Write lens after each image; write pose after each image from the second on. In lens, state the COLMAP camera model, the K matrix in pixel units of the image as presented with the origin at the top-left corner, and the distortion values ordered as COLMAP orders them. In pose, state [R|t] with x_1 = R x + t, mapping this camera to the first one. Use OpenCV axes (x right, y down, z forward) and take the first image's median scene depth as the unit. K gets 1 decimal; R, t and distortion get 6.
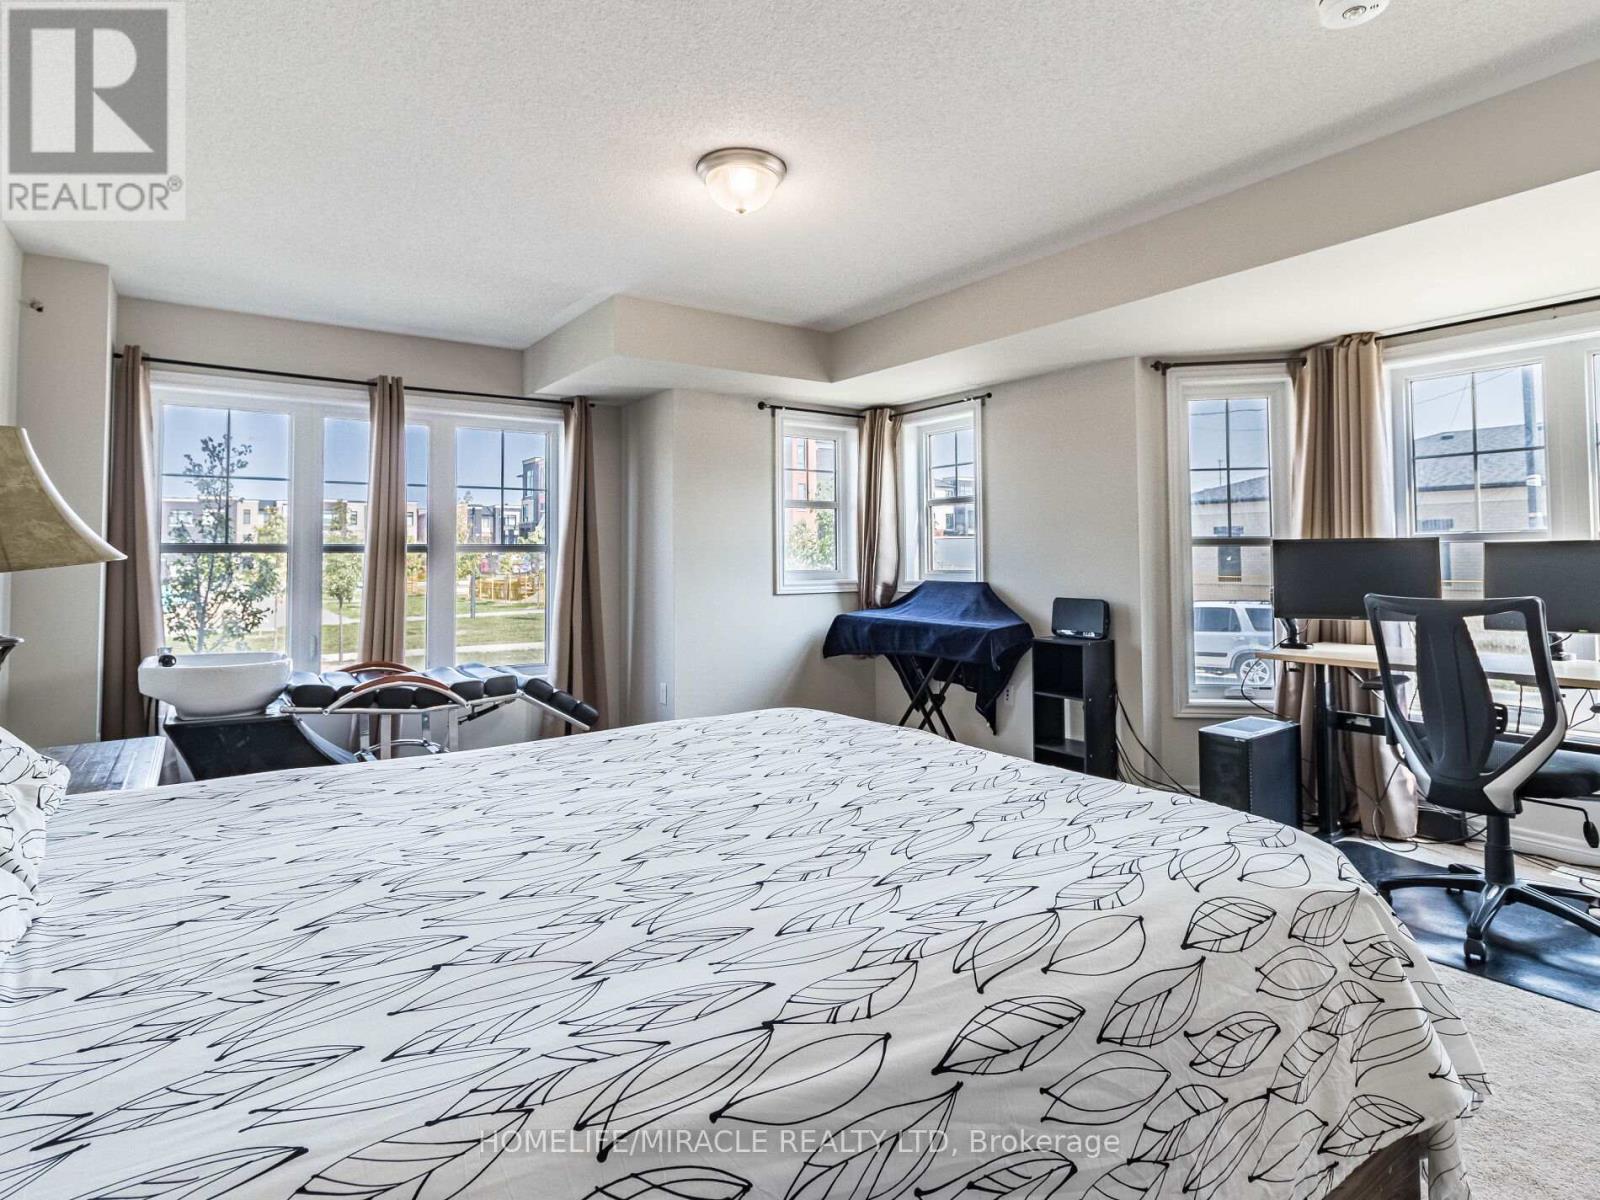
lens RADIAL K [[839.7, 0, 797.2], [0, 839.7, 520.6], [0, 0, 1]] dist [0.002718, 0.000499]
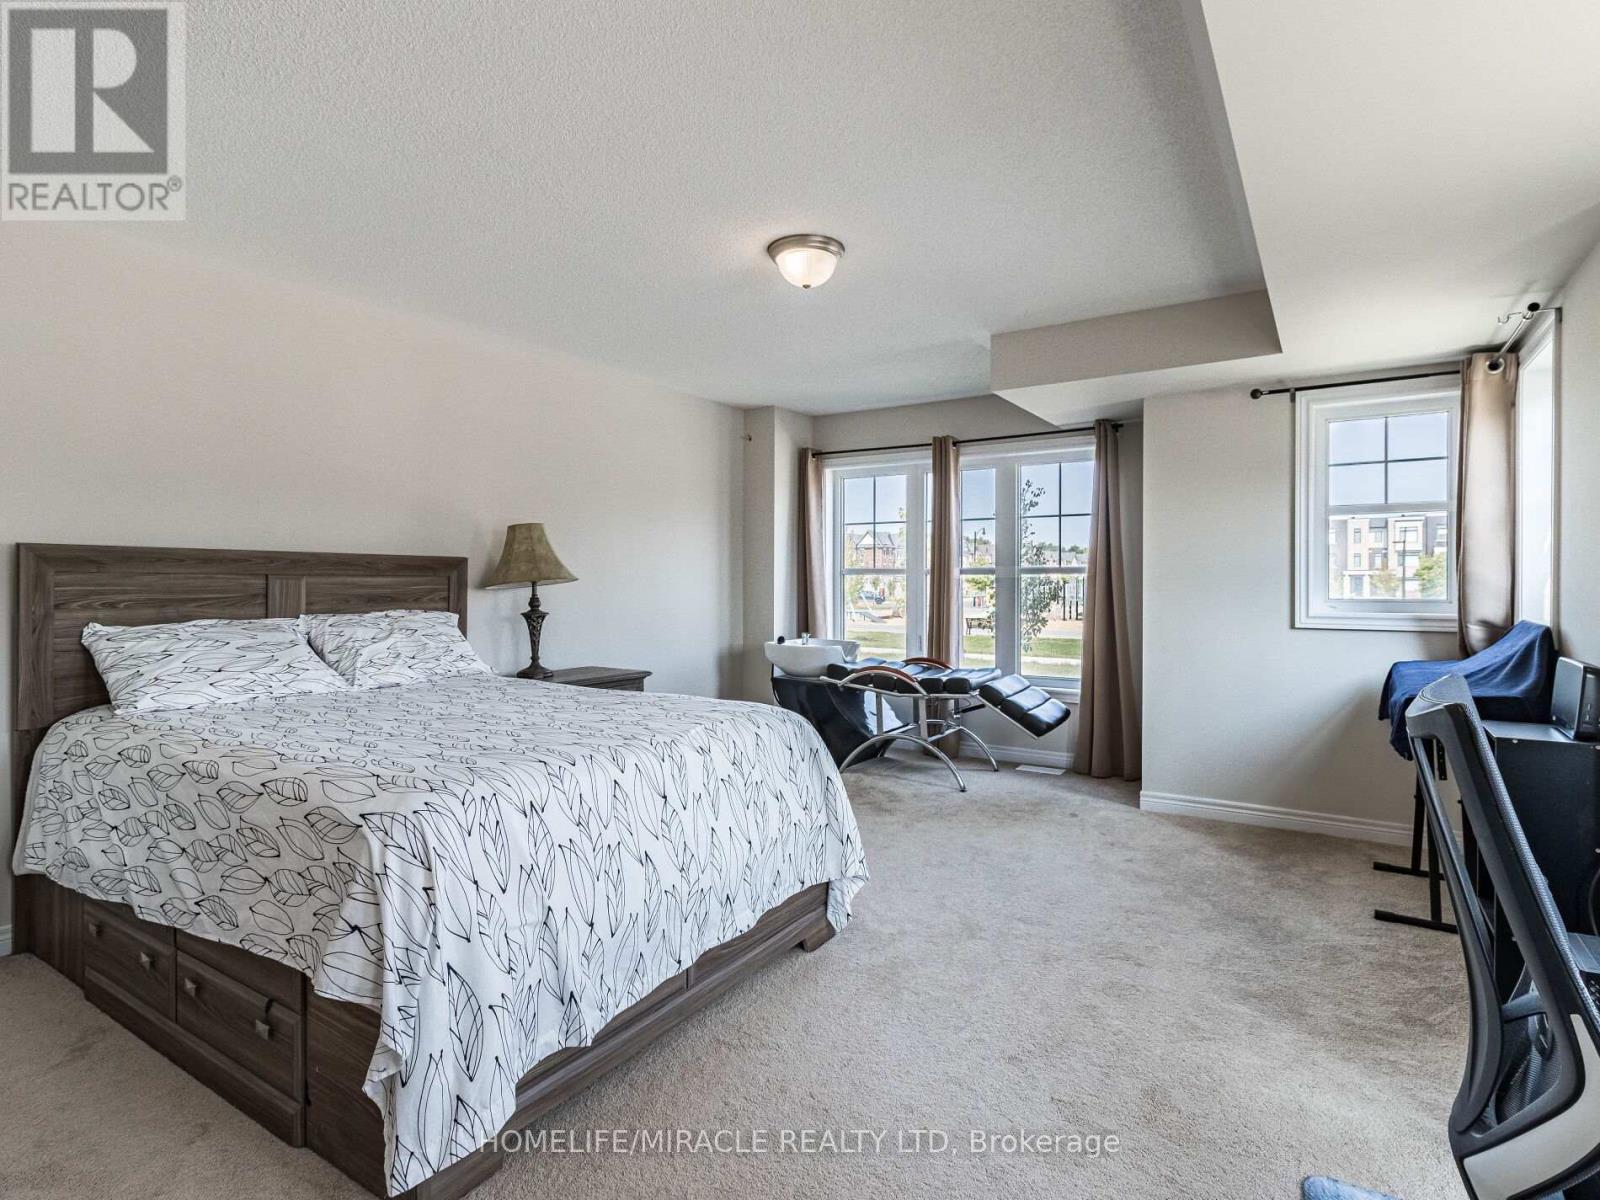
lens RADIAL K [[831.9, 0, 798.3], [0, 831.9, 558.8], [0, 0, 1]] dist [0.001832, -0.000448]
pose [[0.388963, -0.016072, -0.921113, 0.590004], [0.037314, 0.999302, -0.001680, 0.008090], [0.920497, -0.033717, 0.389291, 0.305809]]
